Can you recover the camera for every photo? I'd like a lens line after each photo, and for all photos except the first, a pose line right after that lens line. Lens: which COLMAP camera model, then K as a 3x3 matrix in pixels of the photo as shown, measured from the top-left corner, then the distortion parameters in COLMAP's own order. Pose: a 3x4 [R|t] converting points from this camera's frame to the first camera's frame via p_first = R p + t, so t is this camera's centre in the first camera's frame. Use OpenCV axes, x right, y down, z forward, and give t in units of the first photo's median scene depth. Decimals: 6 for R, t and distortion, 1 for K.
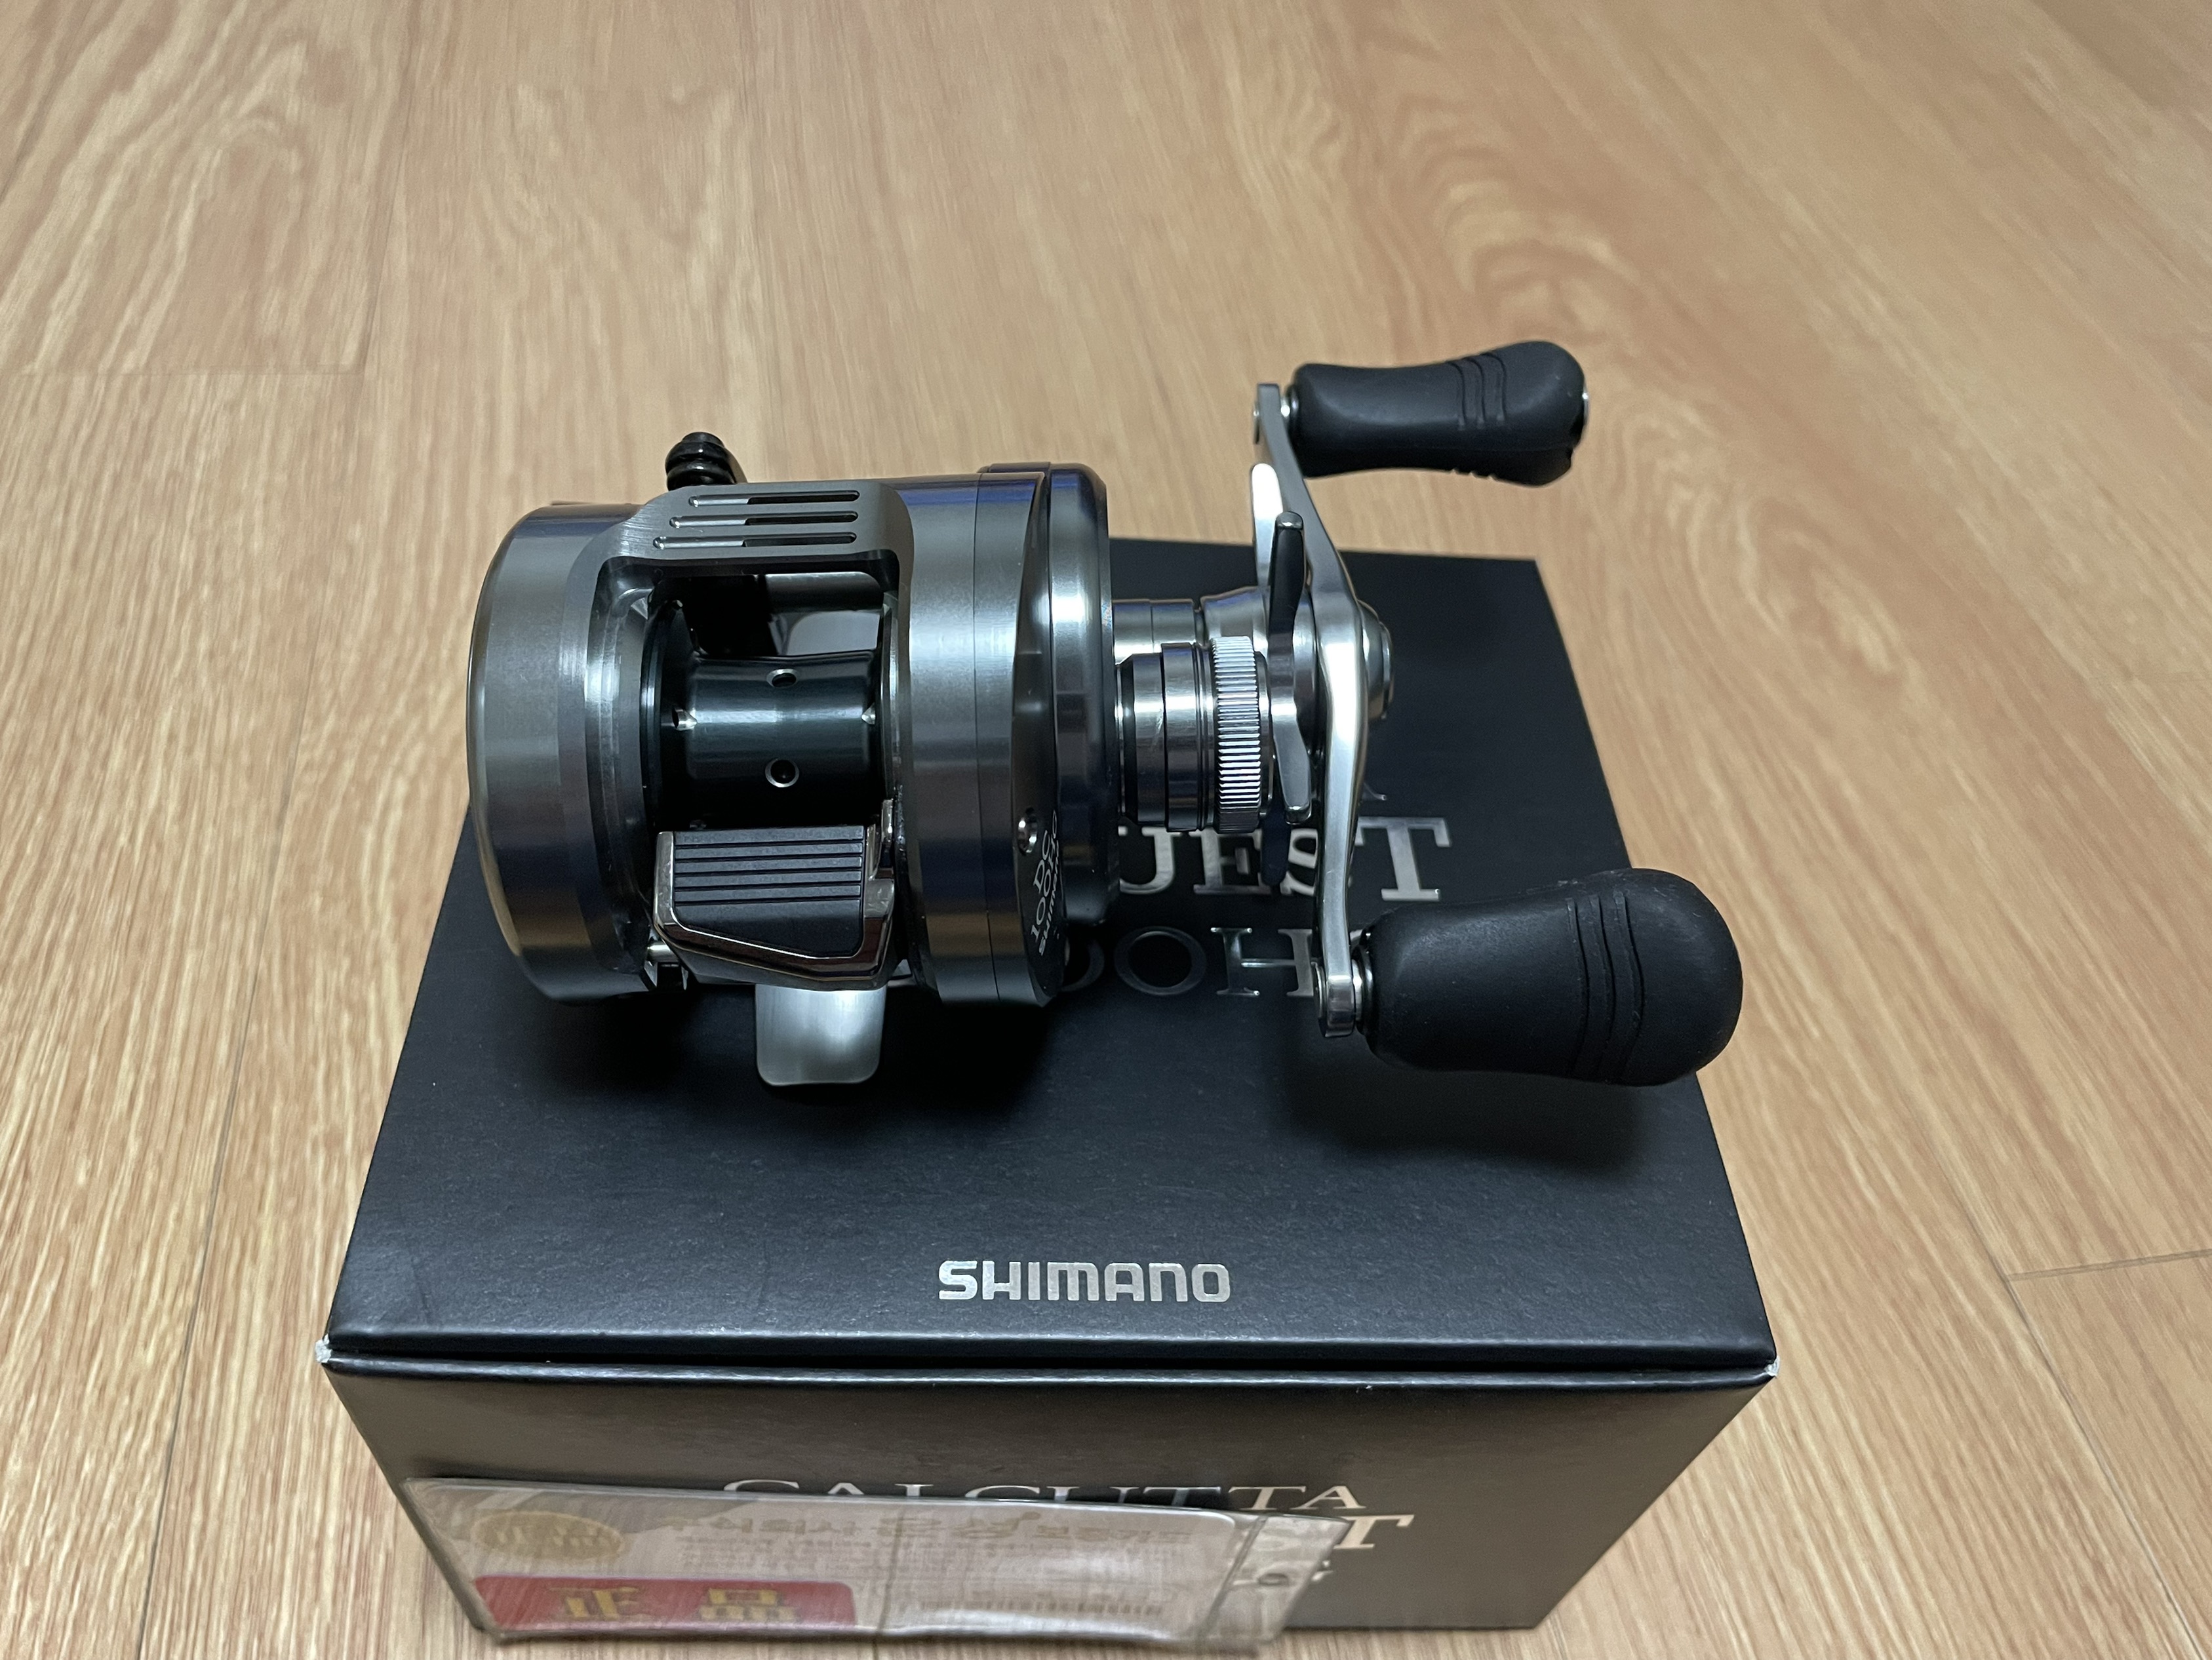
lens RADIAL K [[1647.0, 0, 1093.8], [0, 1647.0, 884.2], [0, 0, 1]] dist [0.074242, -0.106994]
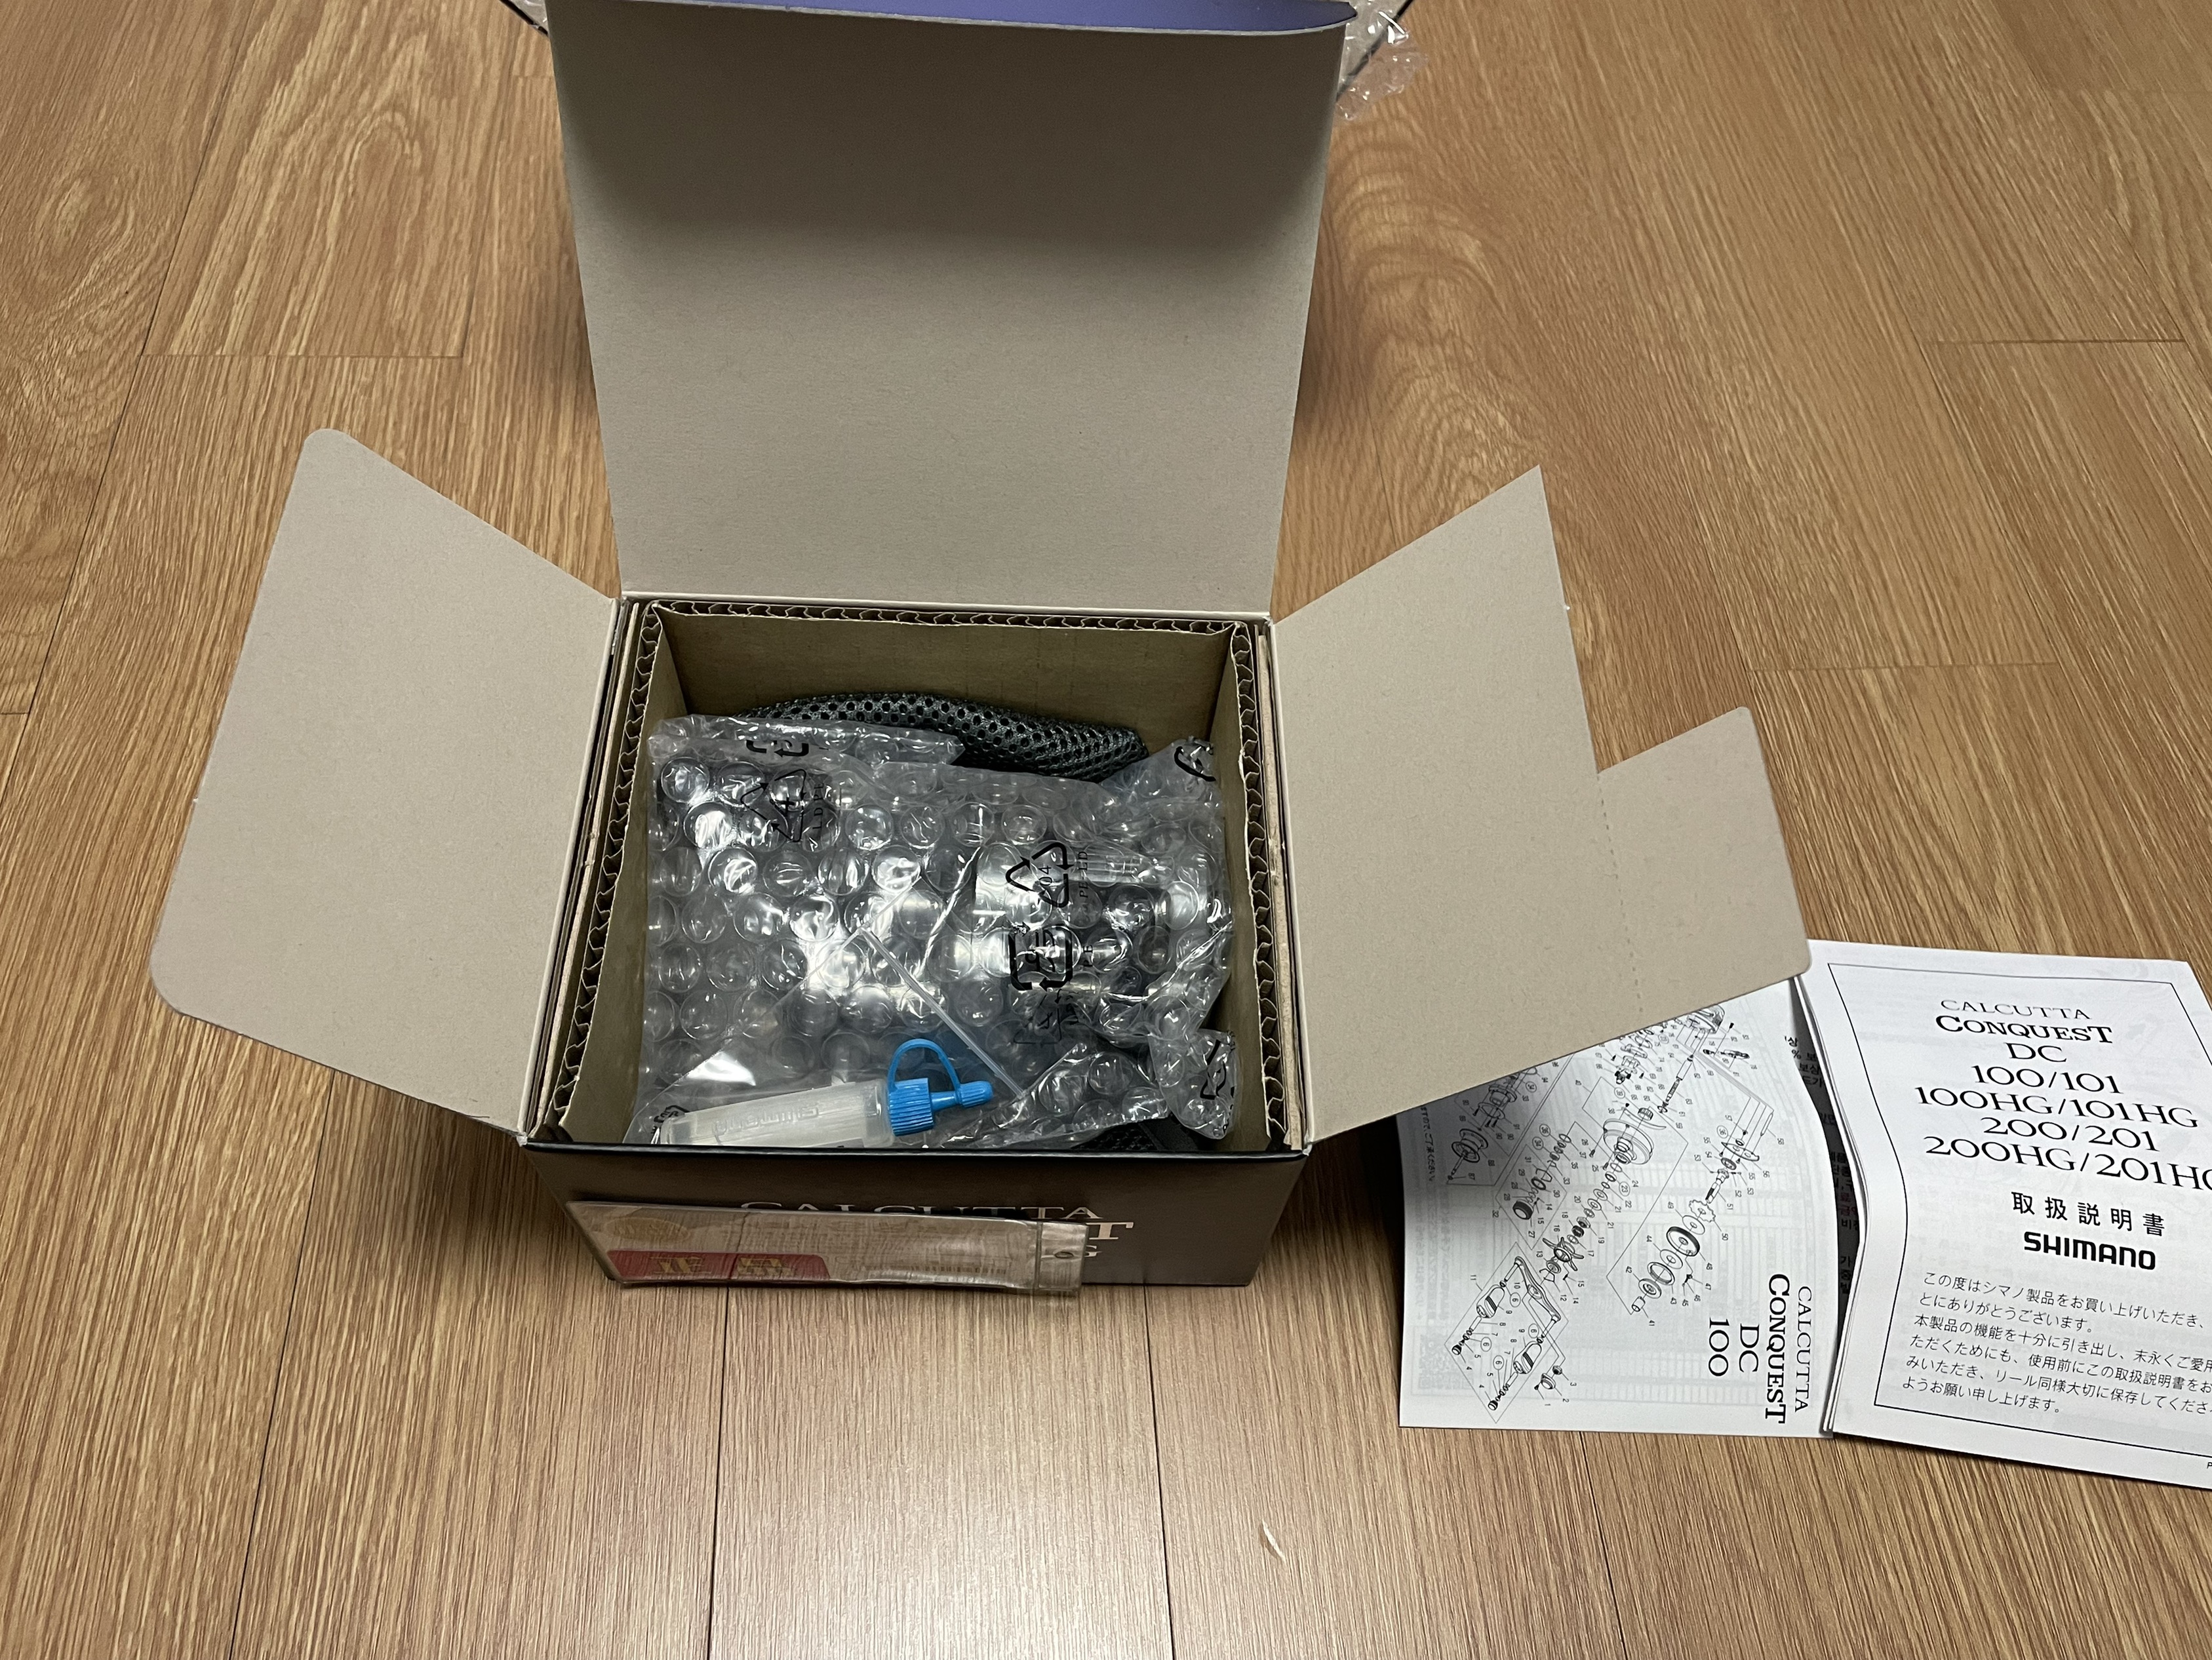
lens RADIAL K [[1647.0, 0, 1115.9], [0, 1647.0, 829.2], [0, 0, 1]] dist [0.074242, -0.106994]
pose [[0.995257, 0.062841, -0.074257, 0.212319], [-0.052270, 0.989247, 0.136596, -0.152197], [0.082043, -0.132067, 0.987840, -0.335561]]
